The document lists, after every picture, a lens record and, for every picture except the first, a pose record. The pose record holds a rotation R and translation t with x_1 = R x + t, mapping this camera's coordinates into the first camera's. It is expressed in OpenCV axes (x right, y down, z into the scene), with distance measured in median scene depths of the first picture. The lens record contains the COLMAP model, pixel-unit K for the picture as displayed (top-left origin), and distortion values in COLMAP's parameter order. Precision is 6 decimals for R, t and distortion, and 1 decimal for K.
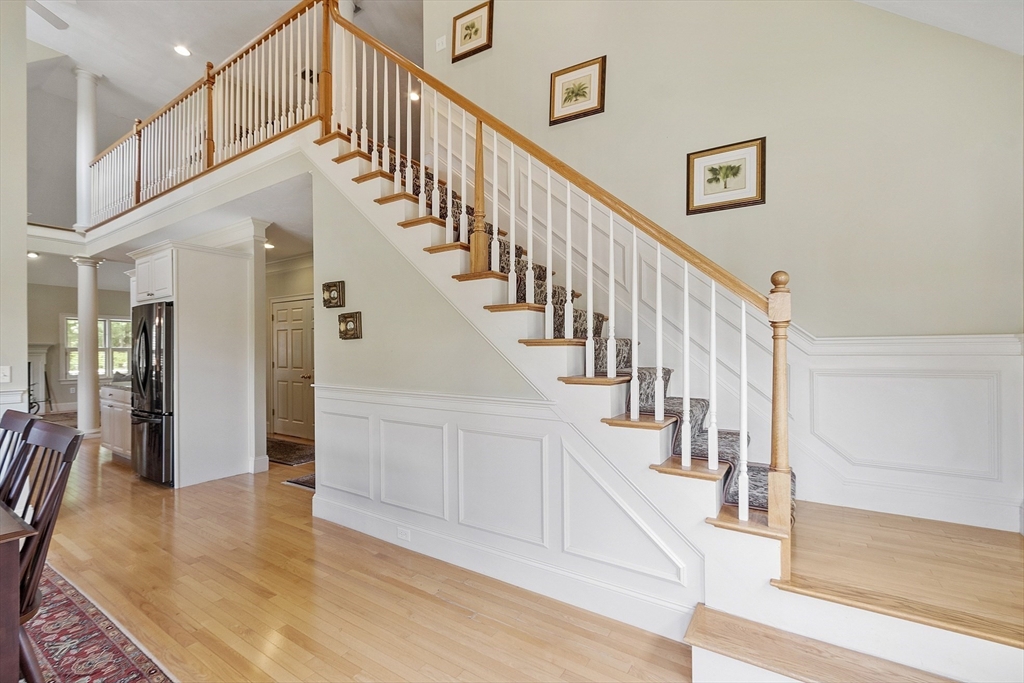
lens RADIAL K [[450.4, 0, 504.5], [0, 450.4, 346.5], [0, 0, 1]] dist [0.000936, 0.000348]
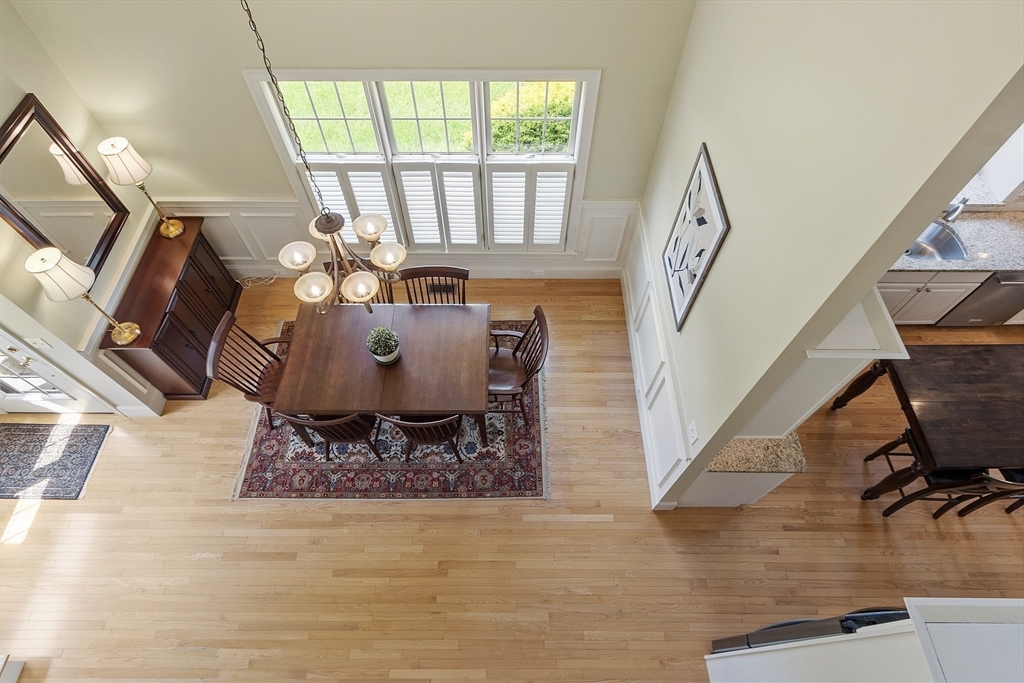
lens RADIAL K [[591.4, 0, 512.1], [0, 591.4, 348.3], [0, 0, 1]] dist [0.006087, 0.001225]
pose [[-0.834479, 0.462096, -0.300187, -0.759466], [0.003447, 0.549131, 0.835729, -1.345793], [0.551029, 0.696364, -0.459831, 1.682043]]
